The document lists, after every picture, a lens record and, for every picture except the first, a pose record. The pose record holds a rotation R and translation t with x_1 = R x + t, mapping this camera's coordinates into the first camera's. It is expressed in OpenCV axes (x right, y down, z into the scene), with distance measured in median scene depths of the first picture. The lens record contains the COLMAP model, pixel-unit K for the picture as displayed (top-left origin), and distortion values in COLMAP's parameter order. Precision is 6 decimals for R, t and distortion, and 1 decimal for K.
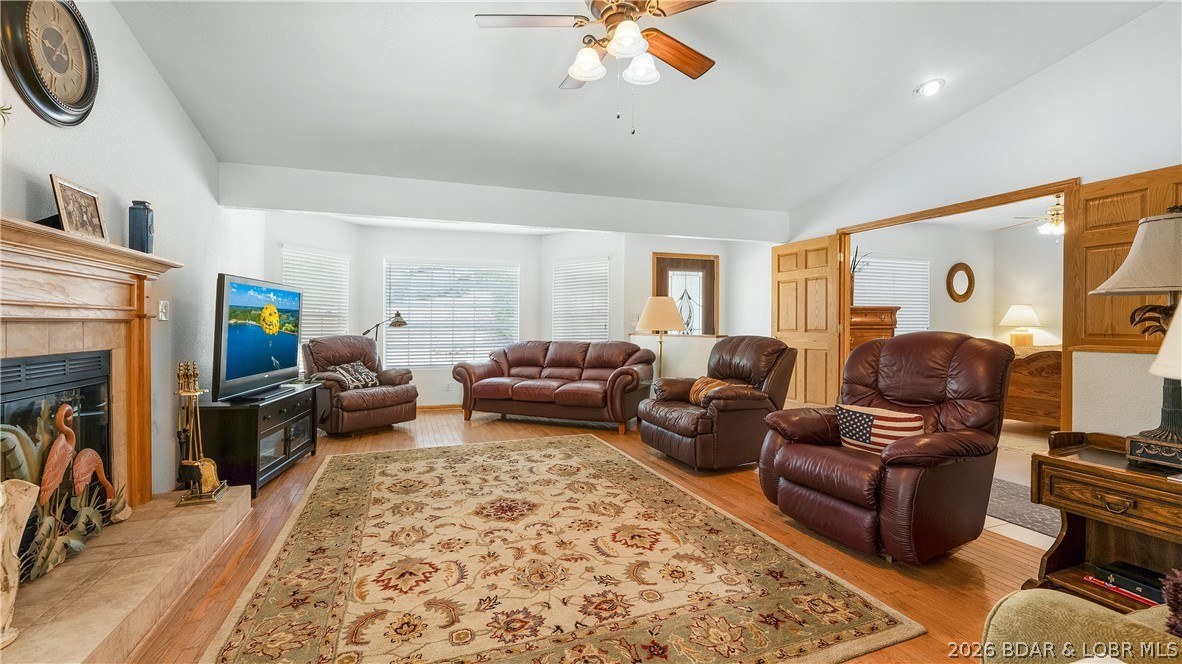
lens RADIAL K [[489.5, 0, 585.3], [0, 489.5, 331.8], [0, 0, 1]] dist [-0.007961, 0.000085]
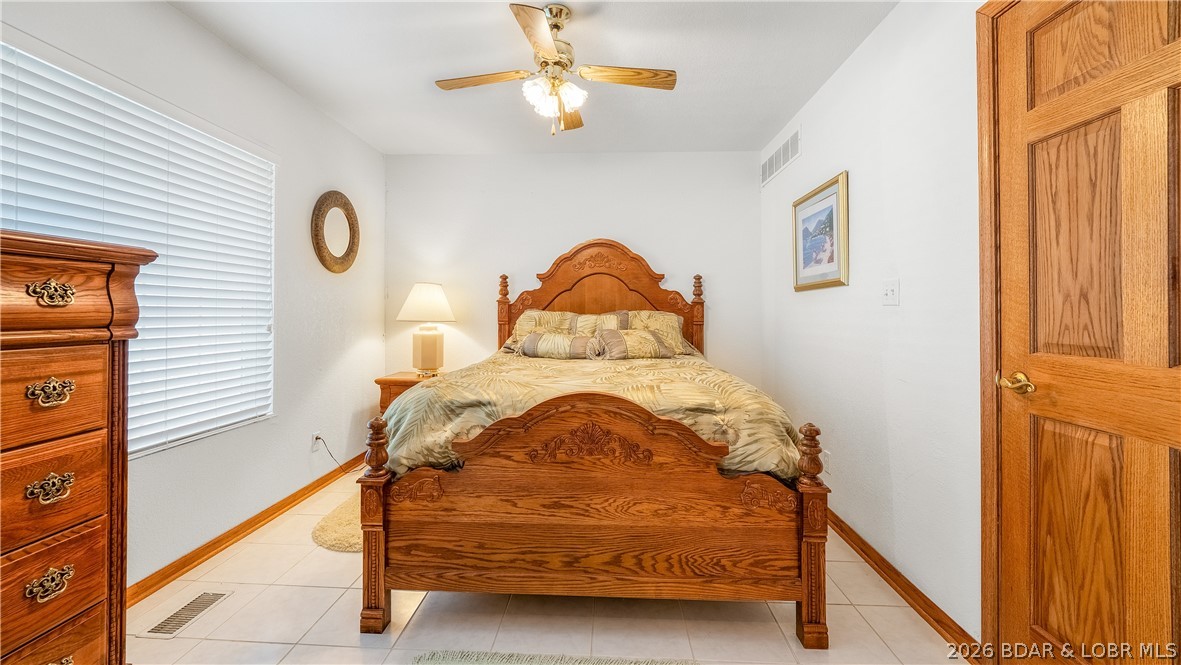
lens RADIAL K [[489.1, 0, 565.5], [0, 489.1, 309.4], [0, 0, 1]] dist [-0.007961, 0.000085]
pose [[0.419425, 0.012428, 0.907705, 0.834603], [0.009083, 0.999799, -0.017886, -0.025156], [-0.907744, 0.015747, 0.419228, 1.158016]]
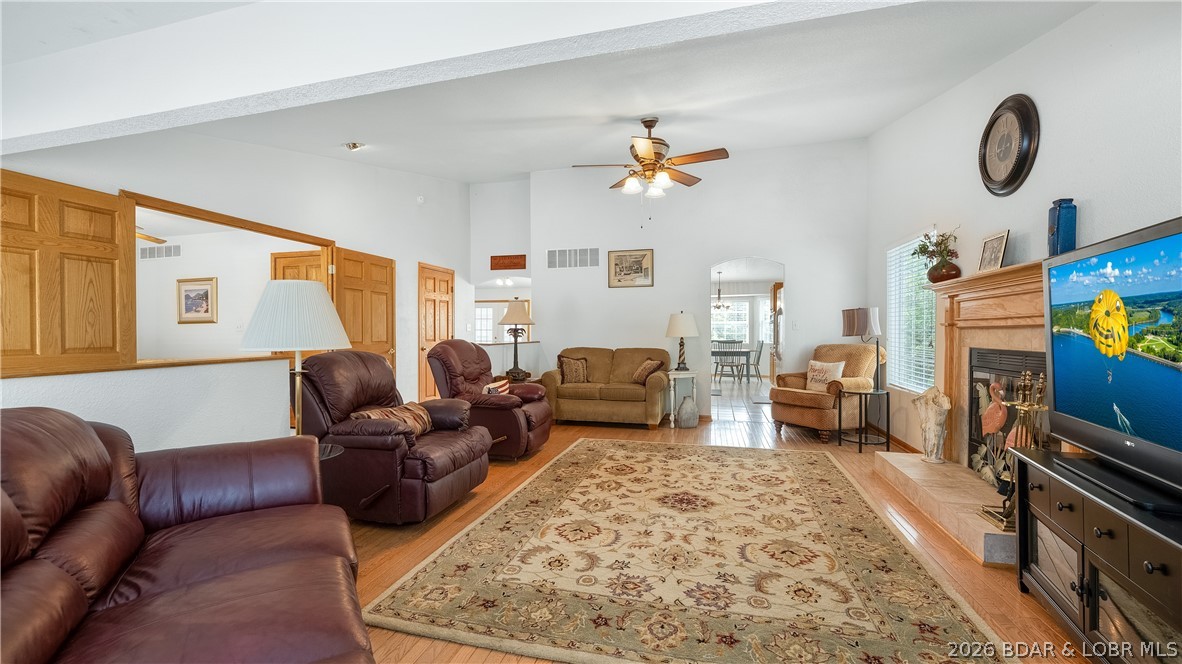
lens RADIAL K [[489.5, 0, 583.7], [0, 489.5, 328.1], [0, 0, 1]] dist [-0.007961, 0.000085]
pose [[-0.813963, 0.012865, 0.580774, -0.551181], [0.021779, 0.999728, 0.008378, -0.038368], [-0.580508, 0.019468, -0.814022, 1.794905]]
